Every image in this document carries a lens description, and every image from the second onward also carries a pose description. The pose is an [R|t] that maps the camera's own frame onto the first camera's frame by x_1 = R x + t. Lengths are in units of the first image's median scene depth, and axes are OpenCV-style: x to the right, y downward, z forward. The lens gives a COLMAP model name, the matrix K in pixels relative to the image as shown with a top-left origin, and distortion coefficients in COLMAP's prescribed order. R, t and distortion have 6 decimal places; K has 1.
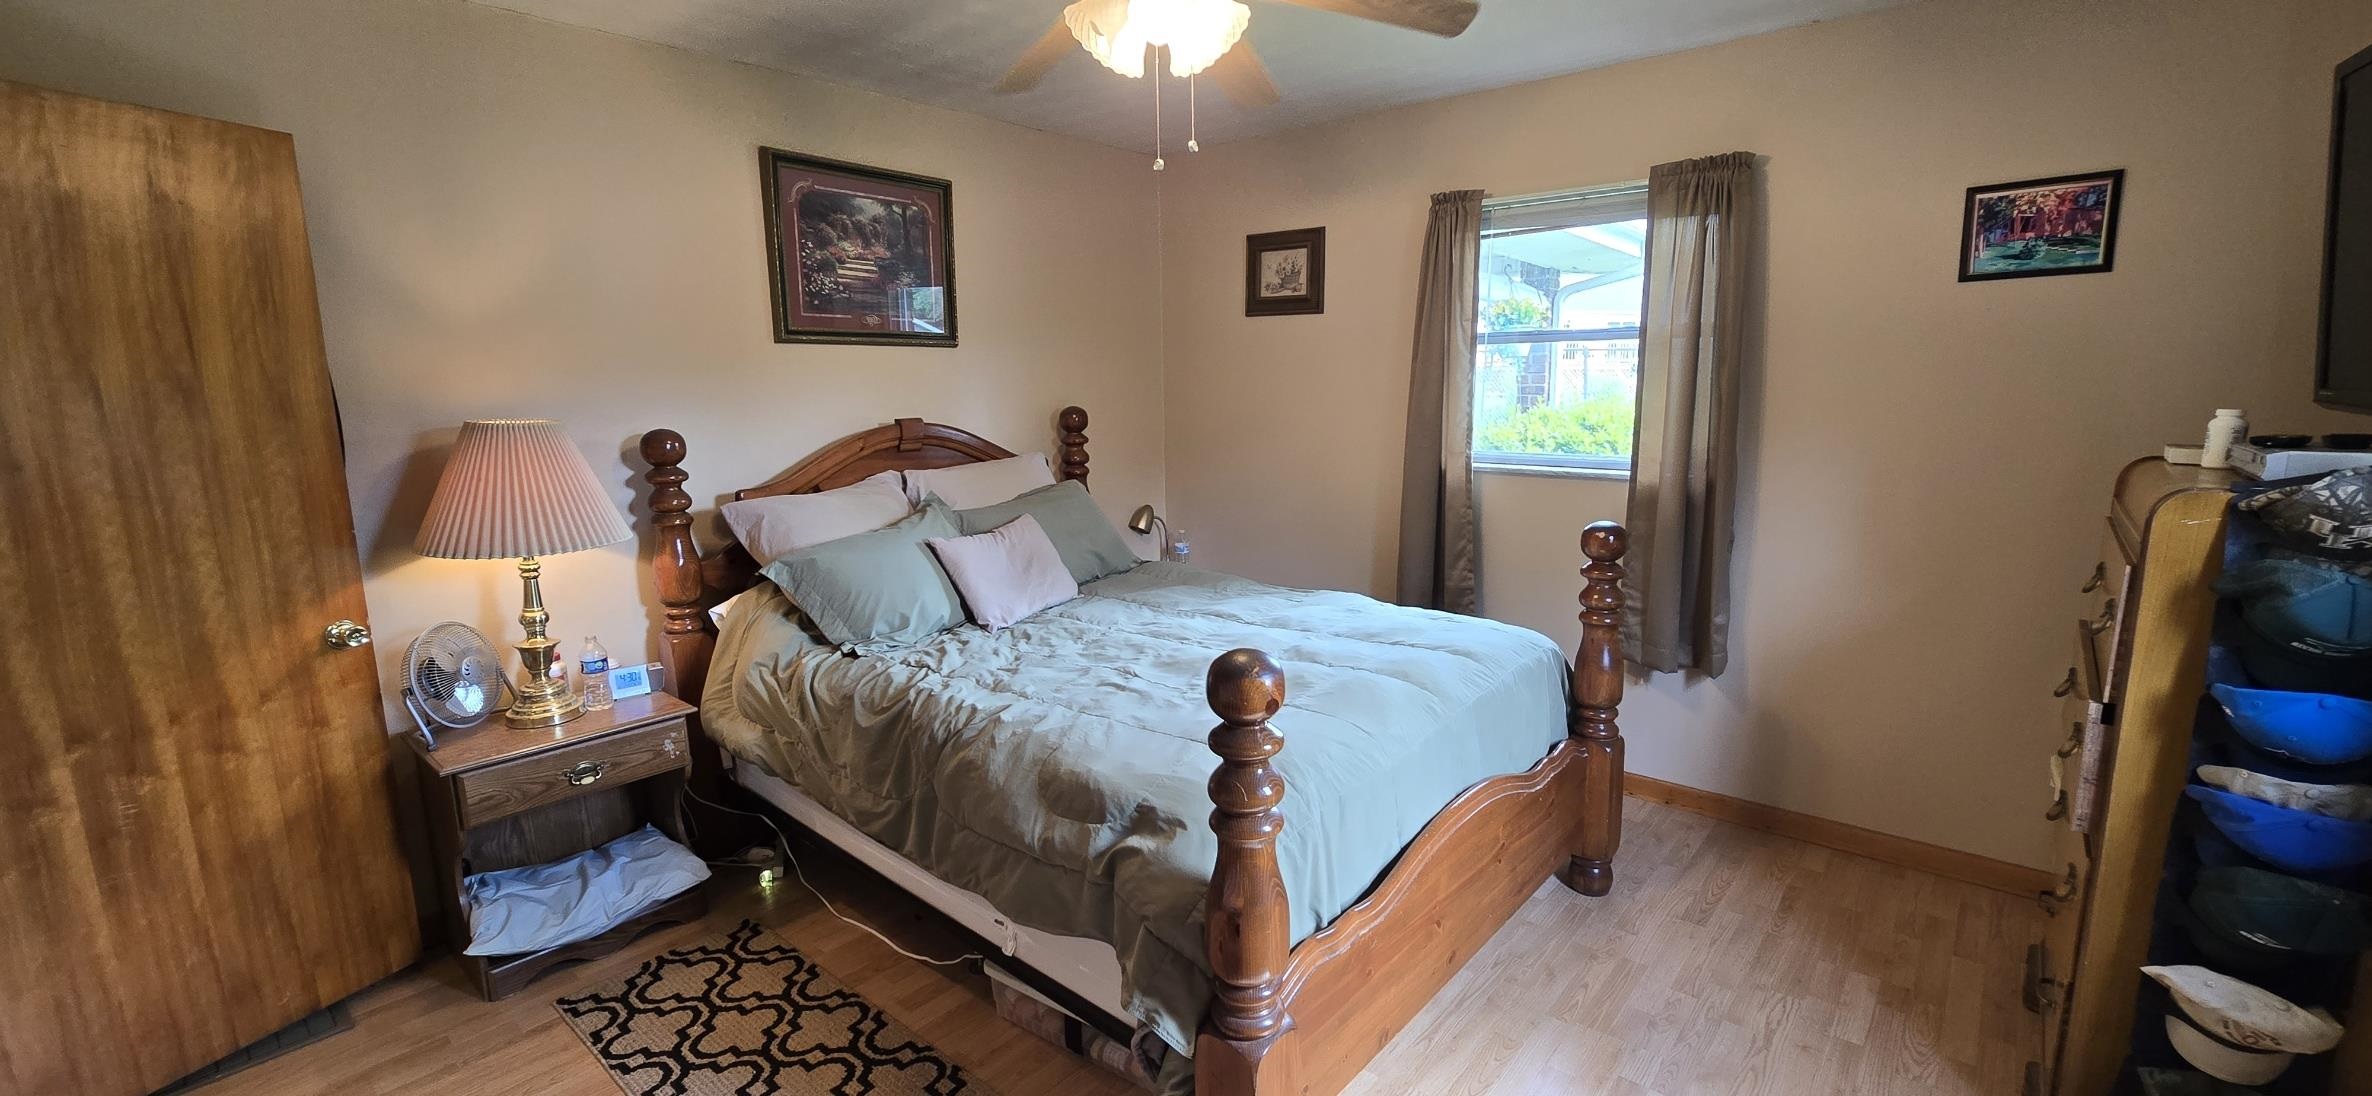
lens RADIAL K [[974.4, 0, 1203.6], [0, 974.4, 548.8], [0, 0, 1]] dist [0.000189, -0.000181]
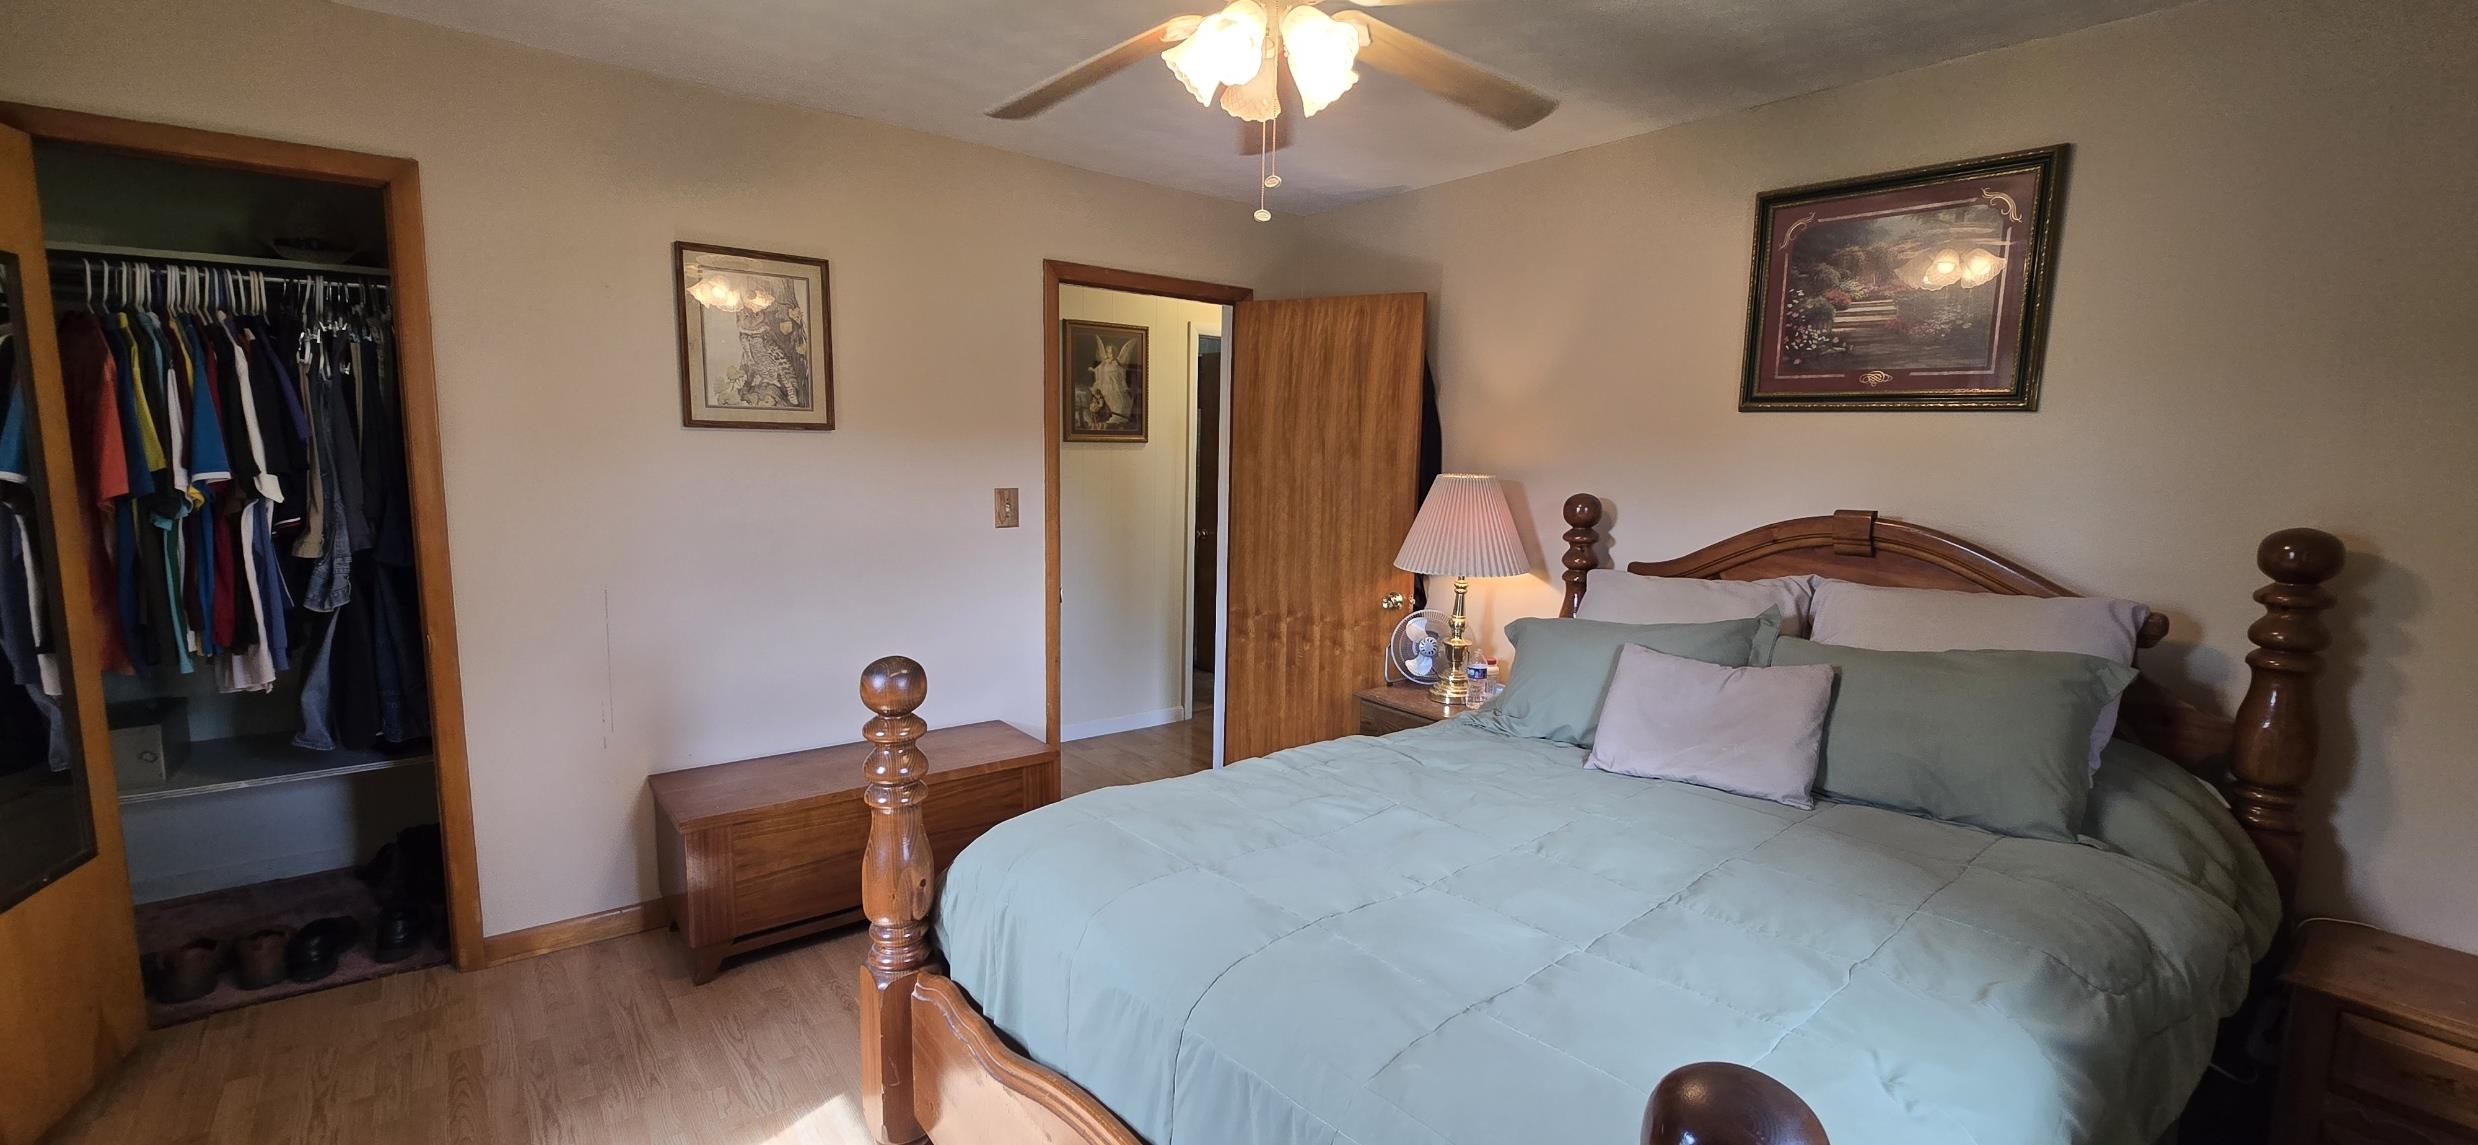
lens RADIAL K [[1017.9, 0, 1235.0], [0, 1017.9, 581.6], [0, 0, 1]] dist [0.000189, -0.000181]
pose [[-0.180032, 0.146521, -0.972687, 0.713130], [-0.184697, 0.966221, 0.179732, -0.175603], [0.966165, 0.212010, -0.146888, 0.890946]]
